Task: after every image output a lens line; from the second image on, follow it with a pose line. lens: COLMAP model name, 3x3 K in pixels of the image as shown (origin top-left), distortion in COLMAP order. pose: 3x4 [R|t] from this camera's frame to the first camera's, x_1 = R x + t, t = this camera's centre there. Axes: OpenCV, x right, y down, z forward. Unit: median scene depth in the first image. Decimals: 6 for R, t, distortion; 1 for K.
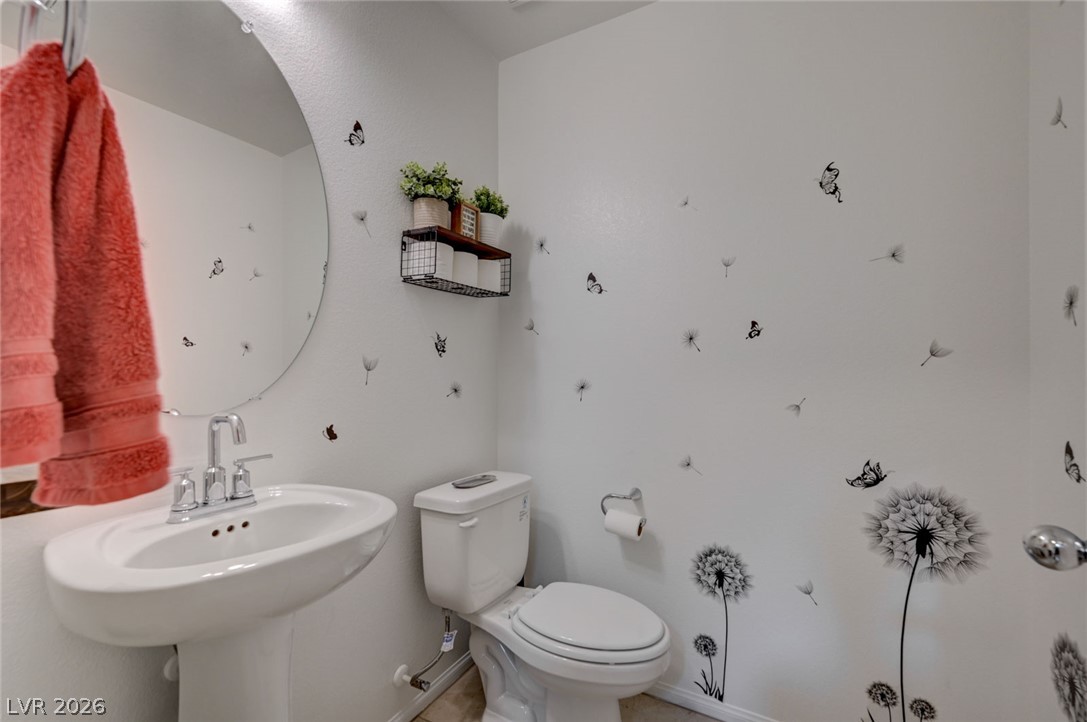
lens RADIAL K [[468.8, 0, 541.0], [0, 468.8, 365.0], [0, 0, 1]] dist [-0.003535, -0.000458]
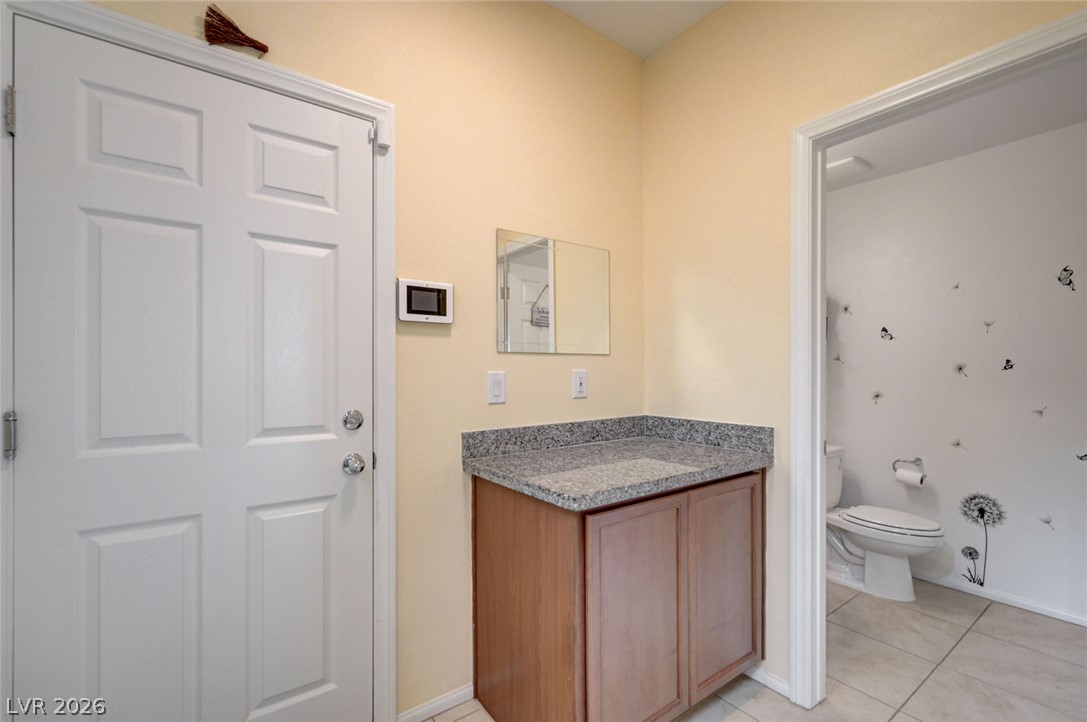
lens RADIAL K [[468.8, 0, 542.4], [0, 468.8, 368.8], [0, 0, 1]] dist [-0.003535, -0.000458]
pose [[0.906632, -0.001399, -0.421920, -0.330174], [0.008311, 0.999860, 0.014545, -0.094214], [0.421841, -0.016694, 0.906516, -1.148106]]
